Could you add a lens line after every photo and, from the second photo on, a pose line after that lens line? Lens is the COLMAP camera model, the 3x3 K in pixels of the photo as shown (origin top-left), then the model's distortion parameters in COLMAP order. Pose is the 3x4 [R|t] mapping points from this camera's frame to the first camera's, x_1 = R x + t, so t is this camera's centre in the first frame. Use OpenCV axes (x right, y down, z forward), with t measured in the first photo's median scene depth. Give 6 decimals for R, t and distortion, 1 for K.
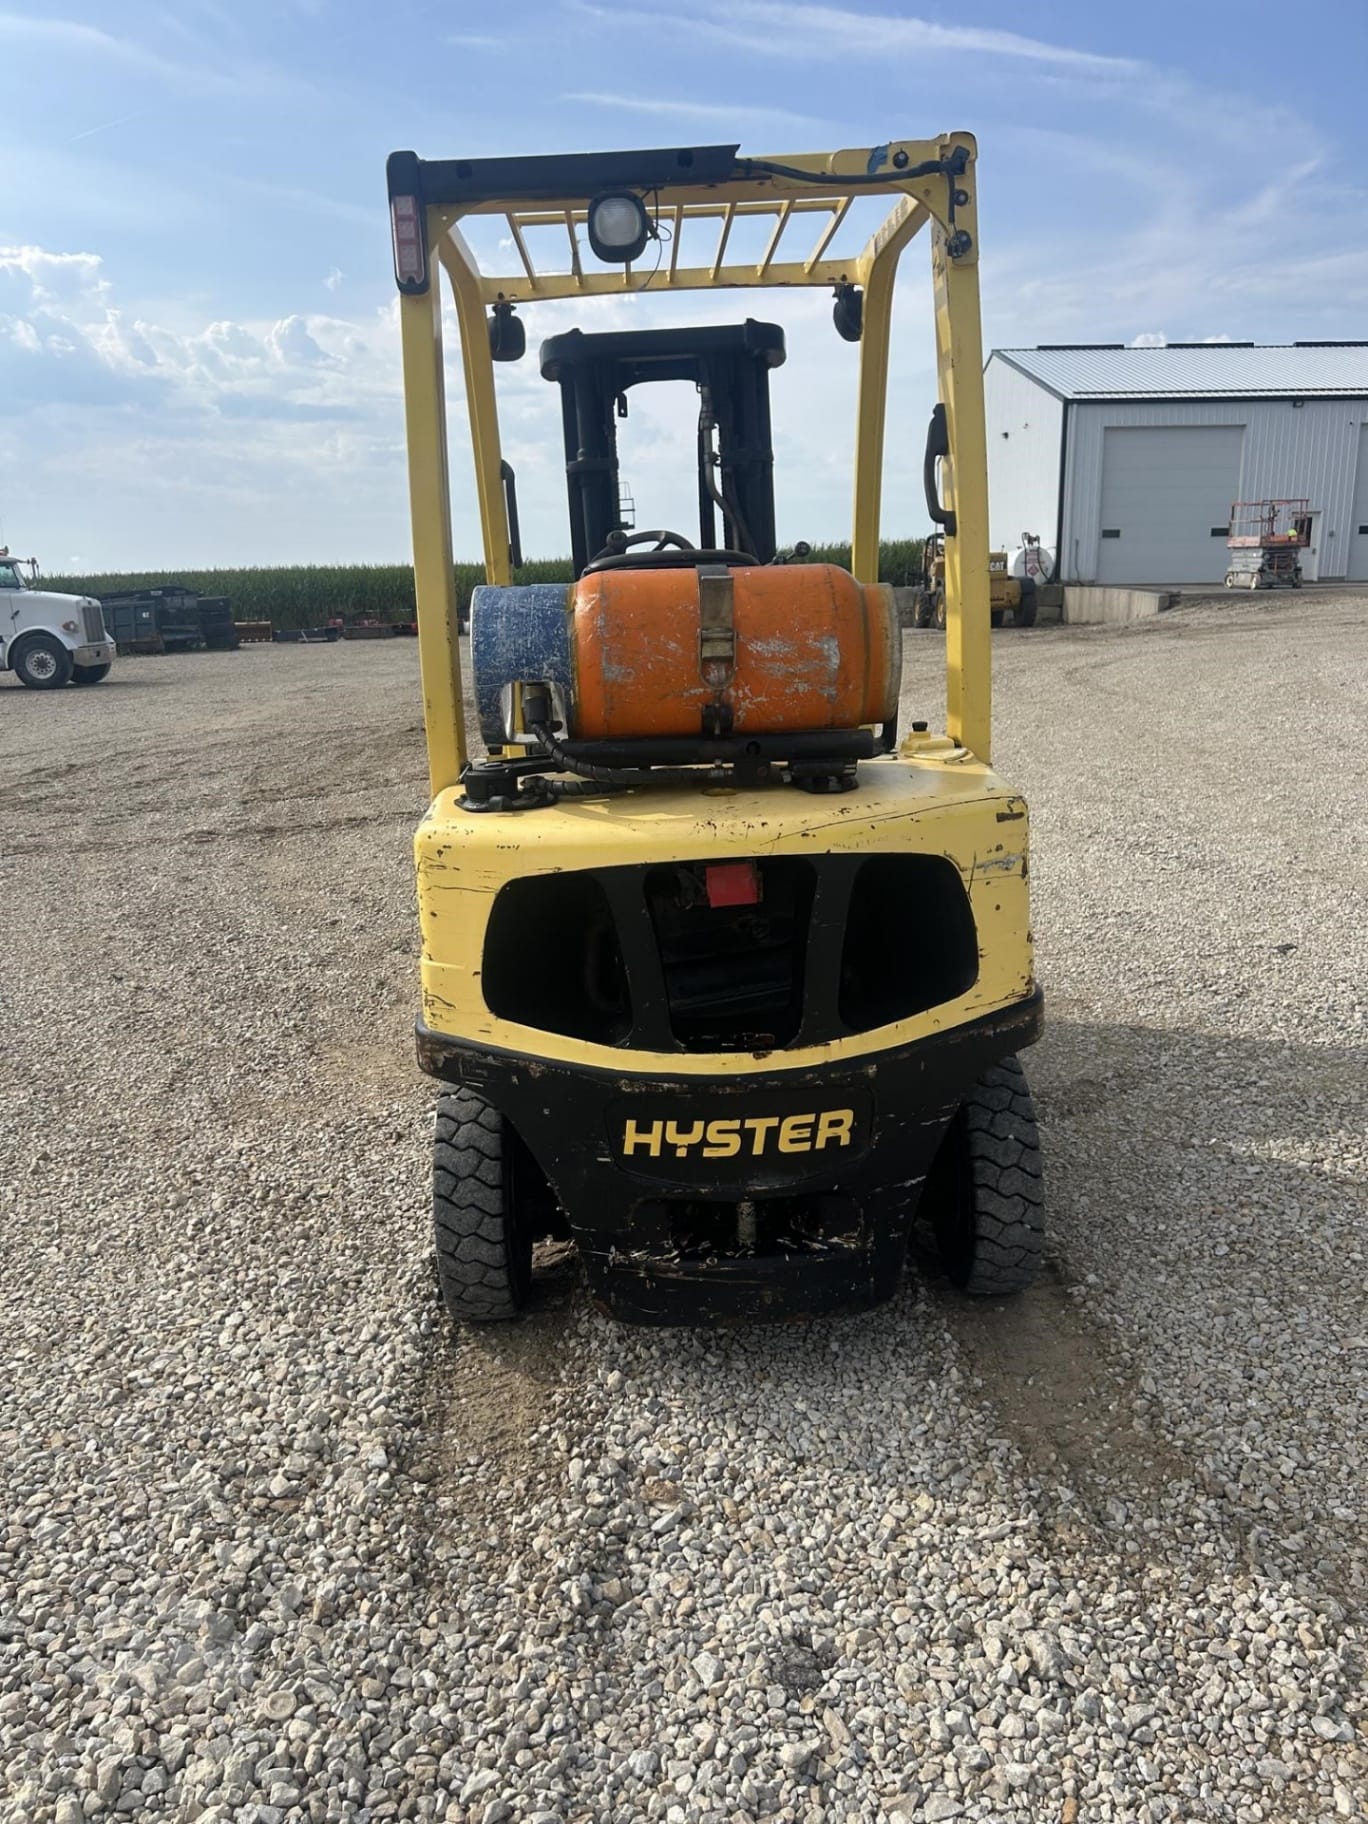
lens RADIAL K [[1369.7, 0, 664.1], [0, 1369.7, 924.5], [0, 0, 1]] dist [0.060837, -0.073333]
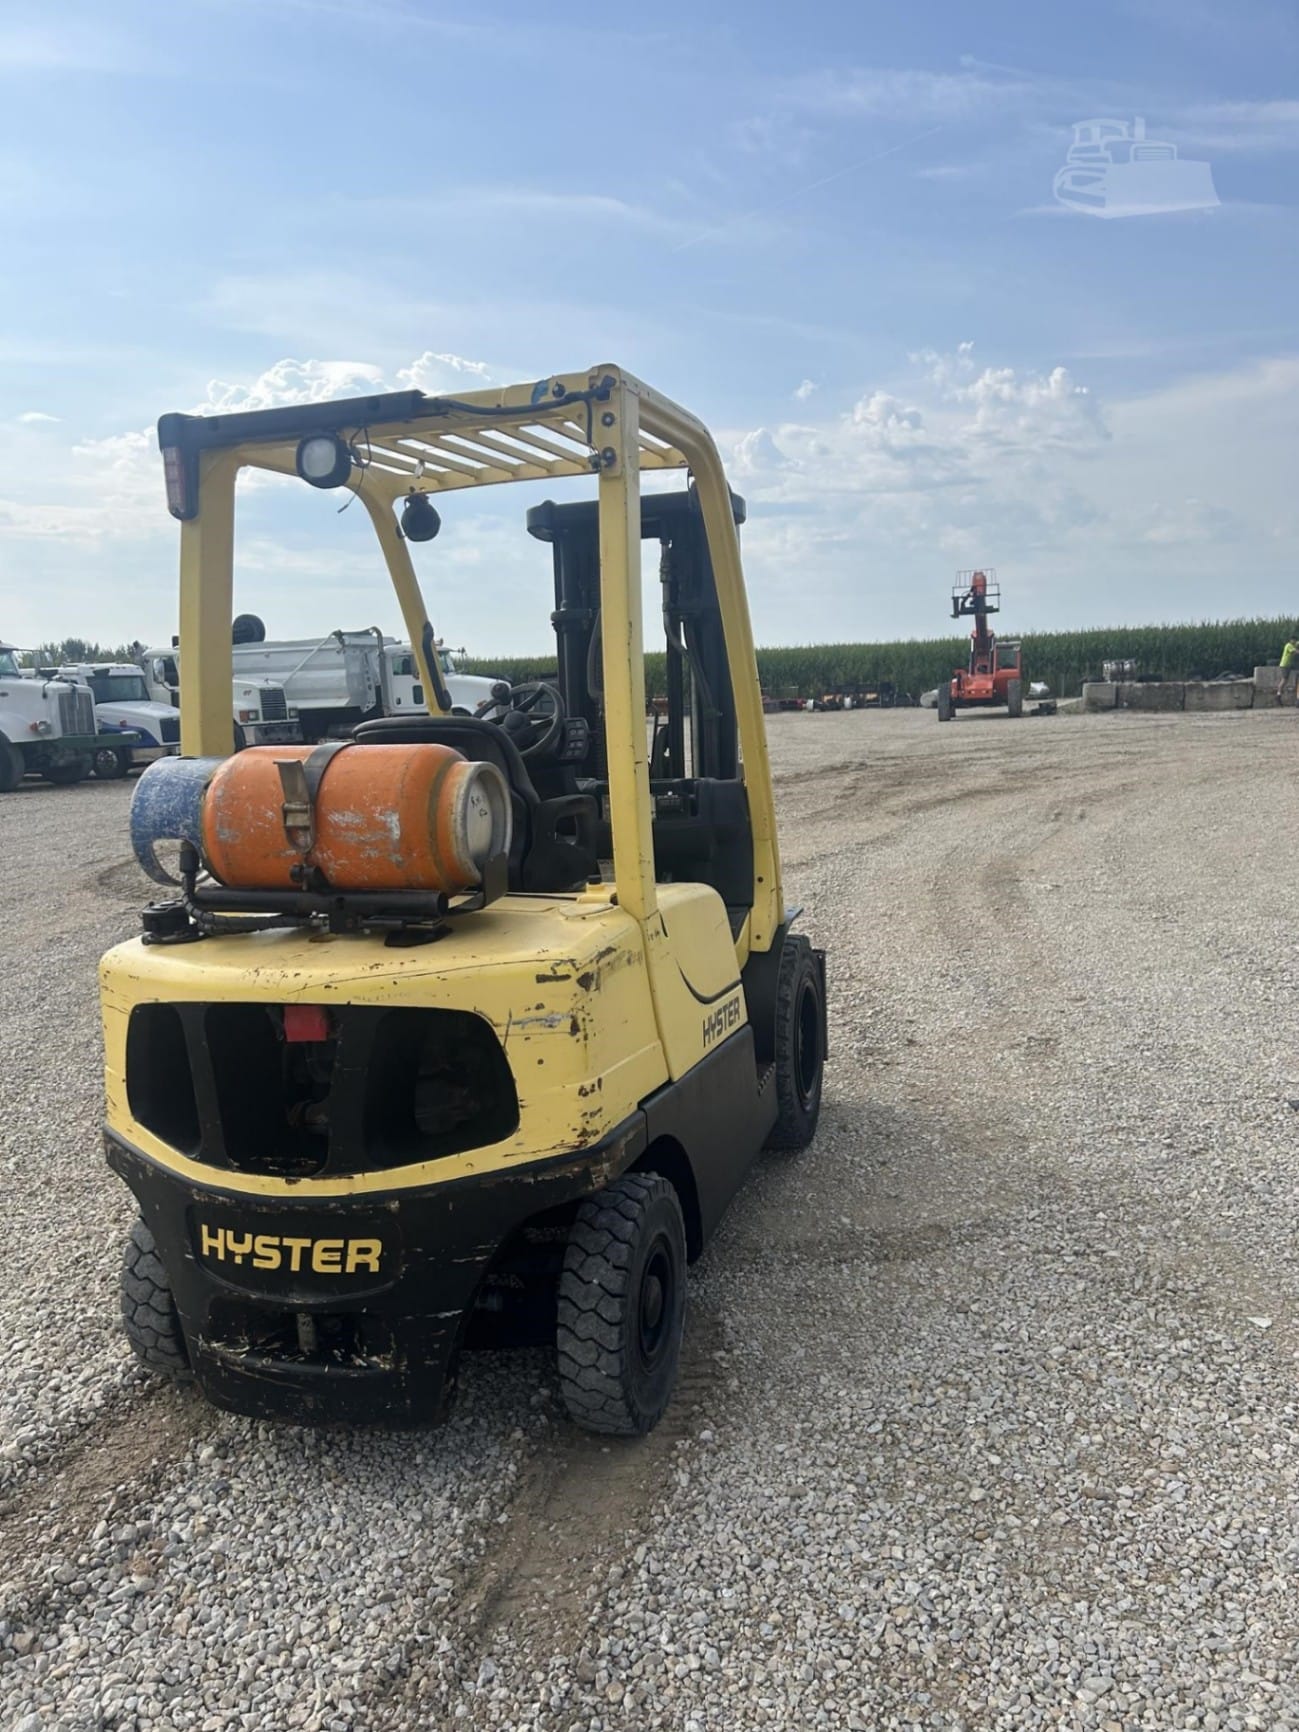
lens RADIAL K [[1300.7, 0, 655.8], [0, 1300.7, 861.1], [0, 0, 1]] dist [0.060837, -0.073333]
pose [[0.952345, 0.043771, -0.301865, 0.586596], [-0.070226, 0.994528, -0.077346, -0.090523], [0.296828, 0.094859, 0.950208, 0.040097]]
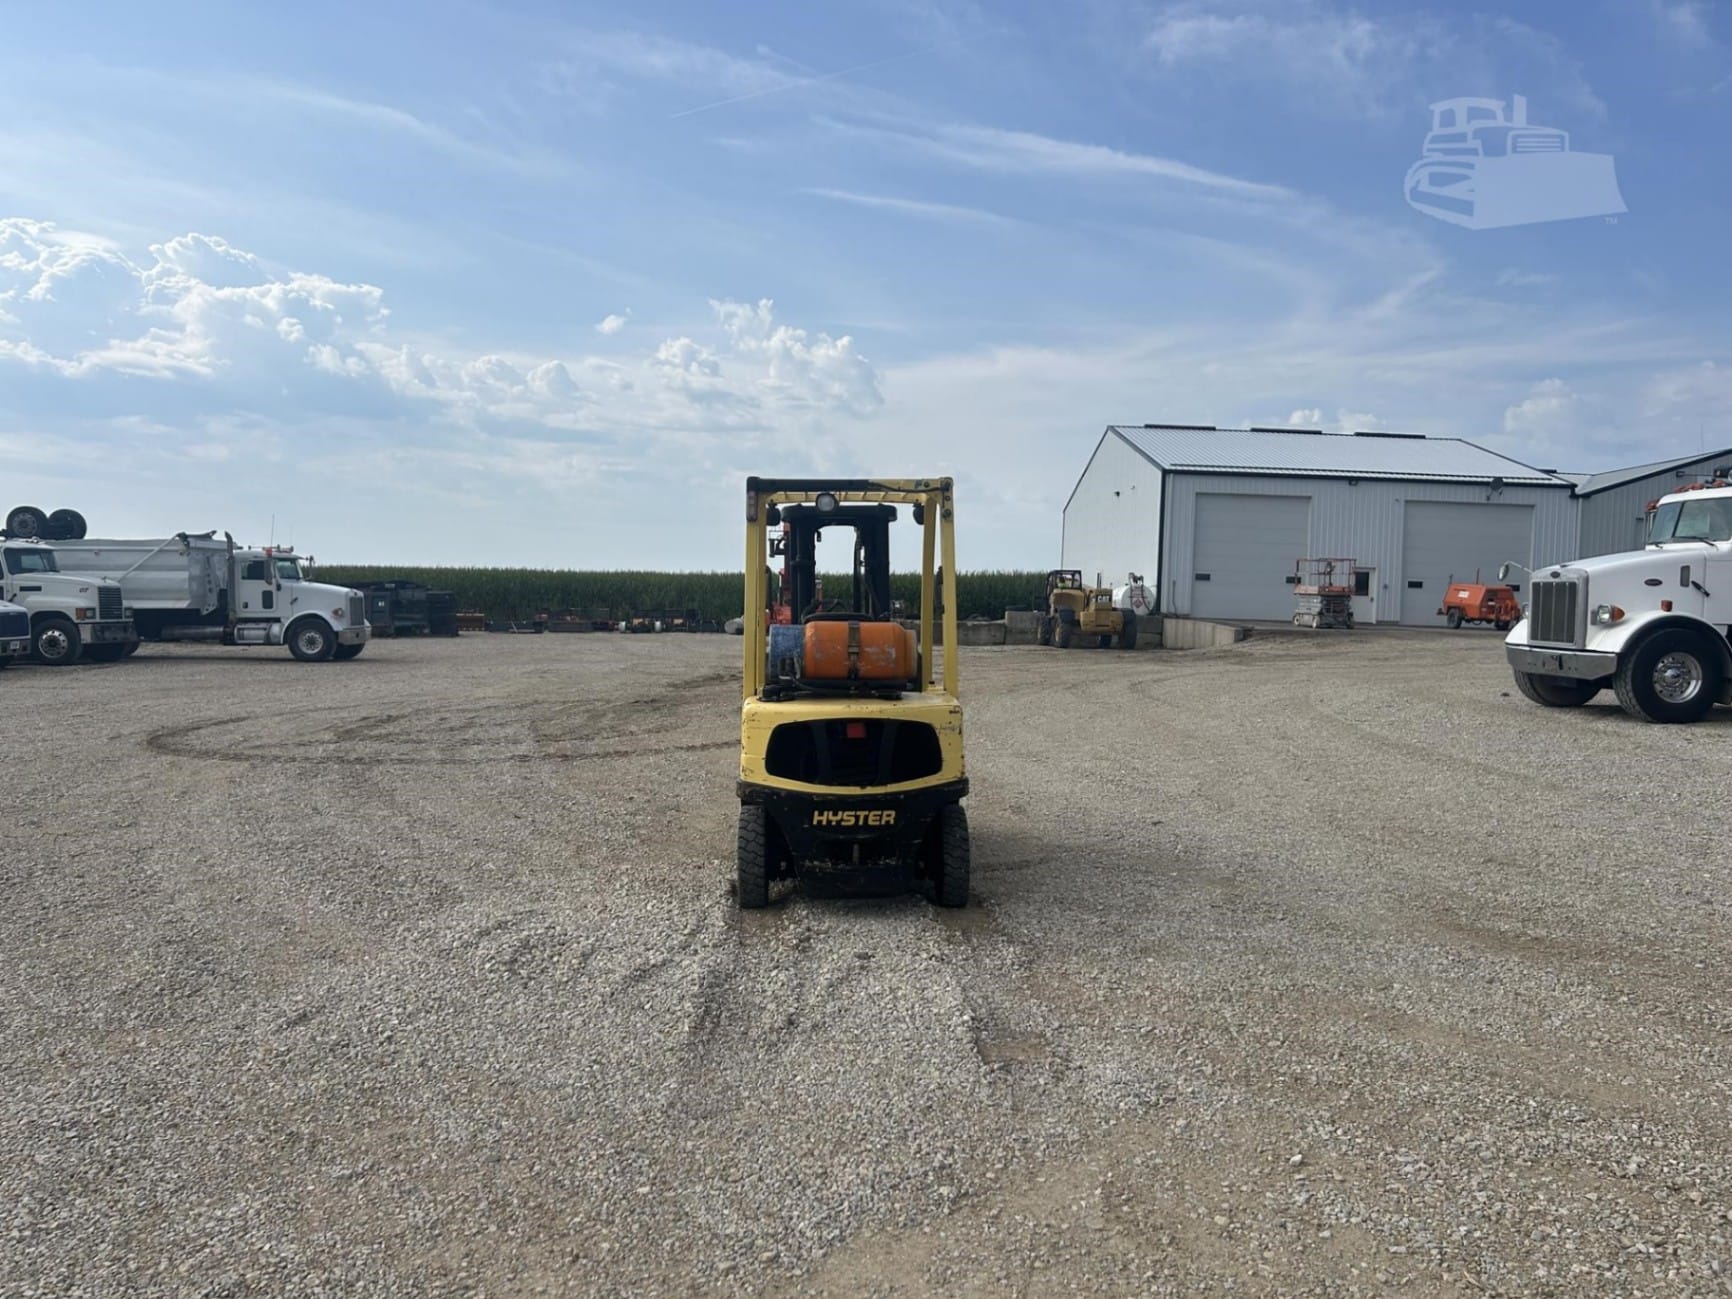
lens RADIAL K [[1300.7, 0, 856.6], [0, 1300.7, 653.1], [0, 0, 1]] dist [0.060837, -0.073333]
pose [[0.998615, 0.047148, 0.023330, -0.017707], [-0.041631, 0.979436, -0.197415, 0.315578], [-0.032158, 0.196170, 0.980042, -1.529518]]
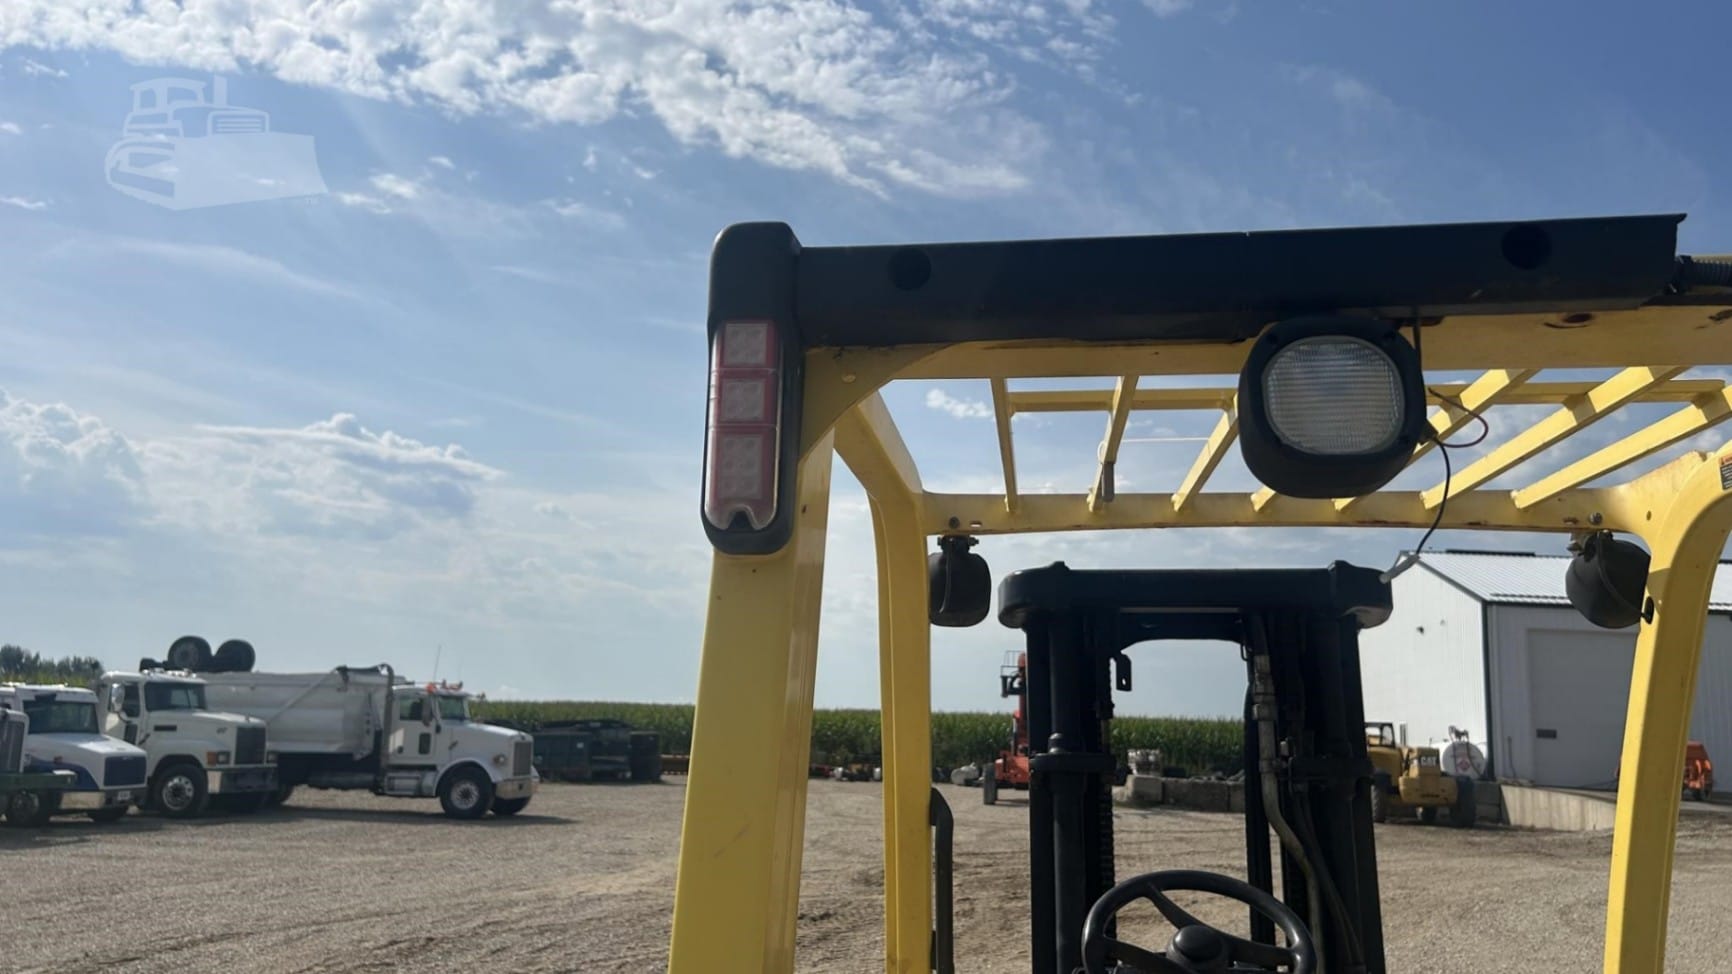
lens RADIAL K [[1305.3, 0, 874.6], [0, 1305.3, 489.9], [0, 0, 1]] dist [0.053569, -0.061617]
pose [[0.987569, 0.038710, -0.152346, -0.093283], [-0.097914, 0.909695, -0.403568, -0.331224], [0.122966, 0.413468, 0.902177, 0.678124]]
